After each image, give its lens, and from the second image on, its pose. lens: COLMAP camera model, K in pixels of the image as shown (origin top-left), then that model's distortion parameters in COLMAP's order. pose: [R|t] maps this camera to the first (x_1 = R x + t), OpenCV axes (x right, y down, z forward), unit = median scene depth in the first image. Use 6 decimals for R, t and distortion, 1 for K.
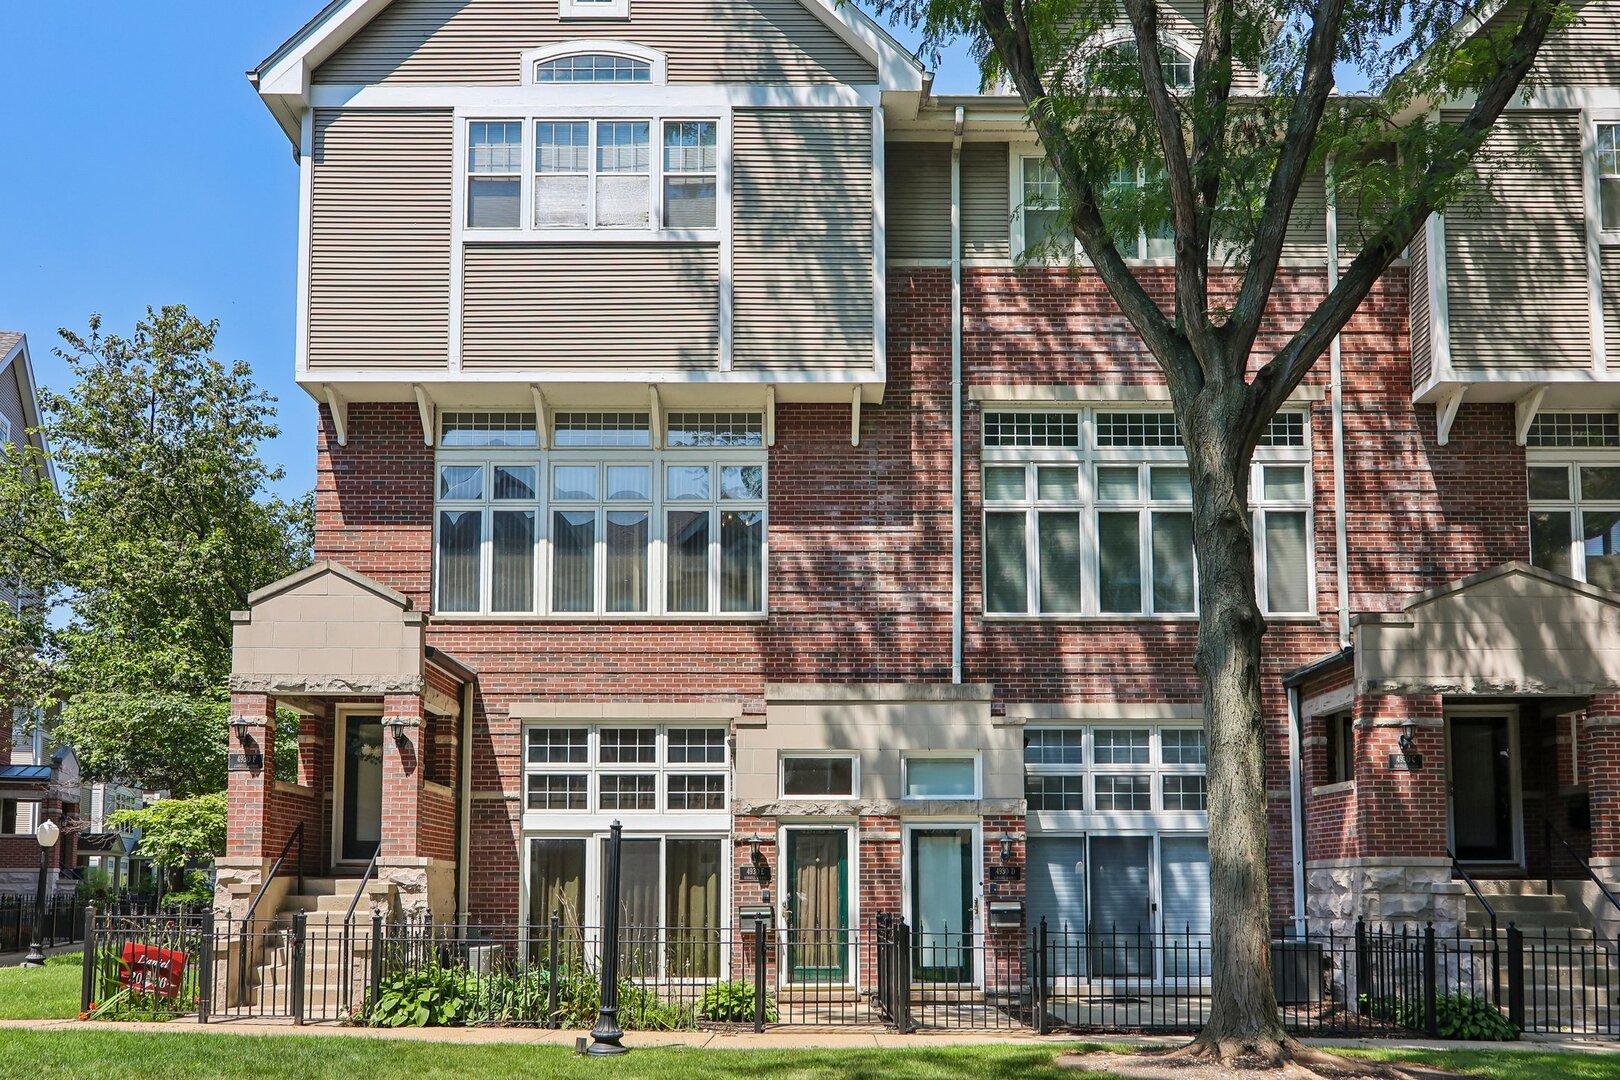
lens RADIAL K [[1172.9, 0, 812.2], [0, 1172.9, 606.8], [0, 0, 1]] dist [0.011406, 0.000379]
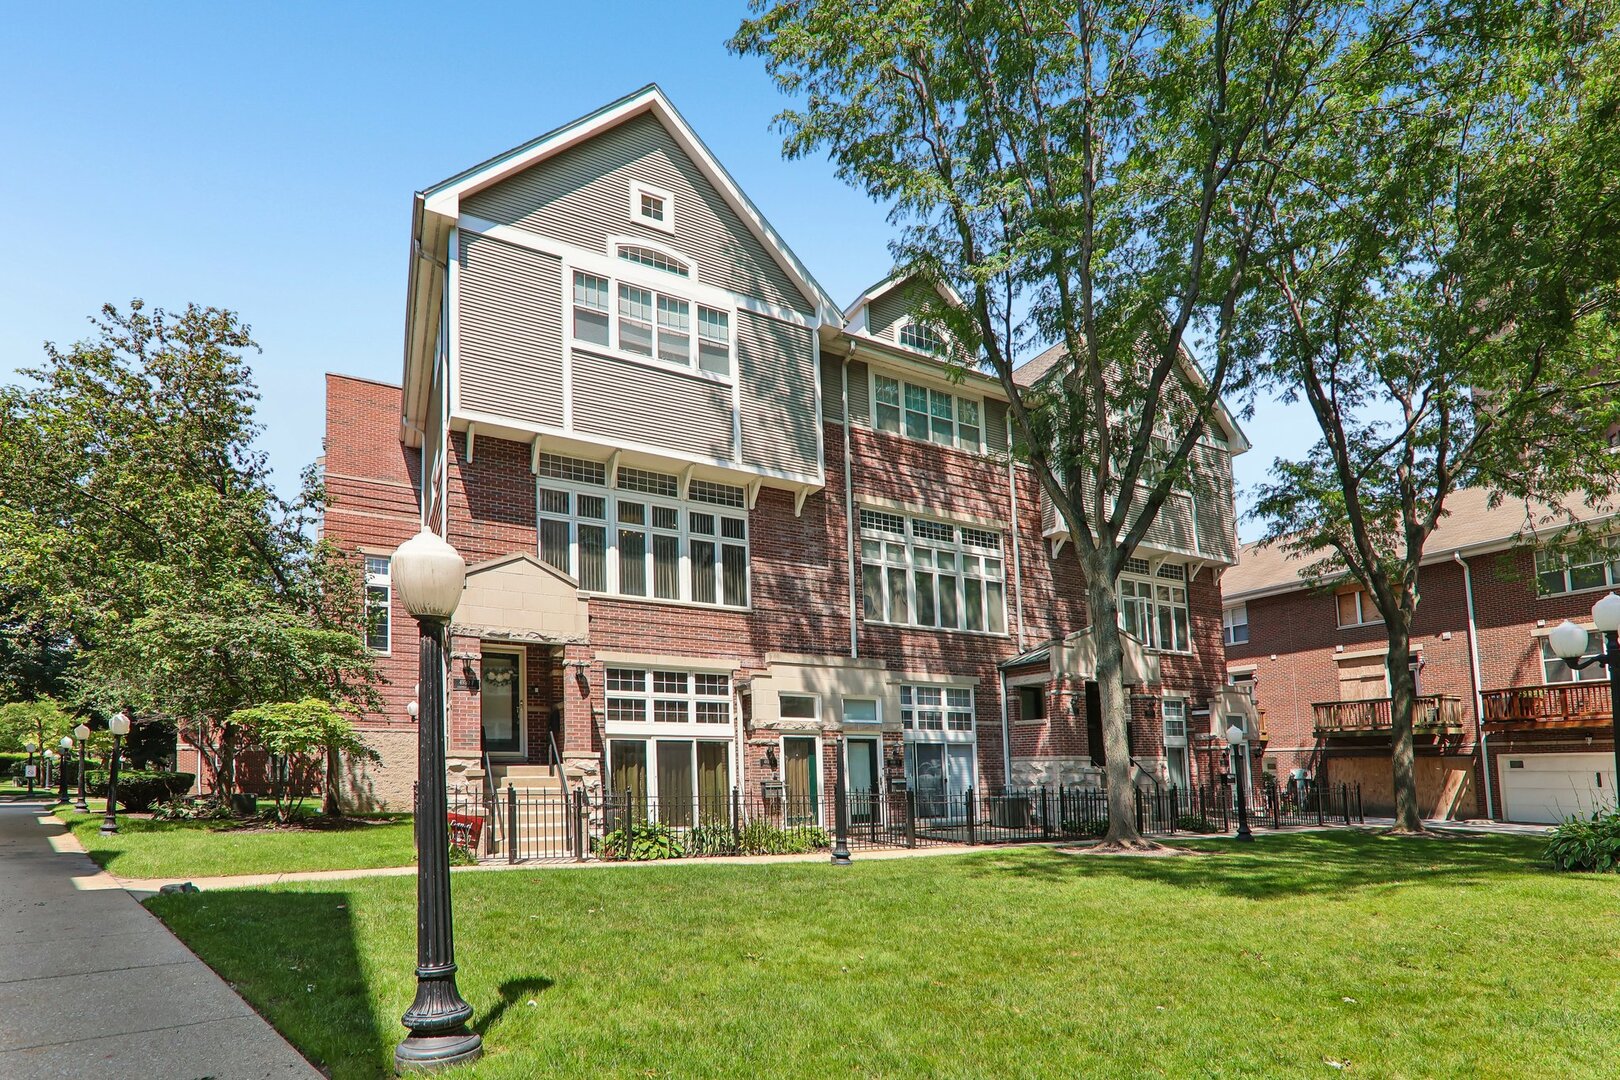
lens RADIAL K [[757.0, 0, 814.7], [0, 757.0, 540.0], [0, 0, 1]] dist [-0.001575, 0.000048]
pose [[0.886943, 0.131853, 0.442659, -0.464179], [-0.107249, 0.990985, -0.080289, -0.014517], [-0.449255, 0.023737, 0.893088, -0.031731]]
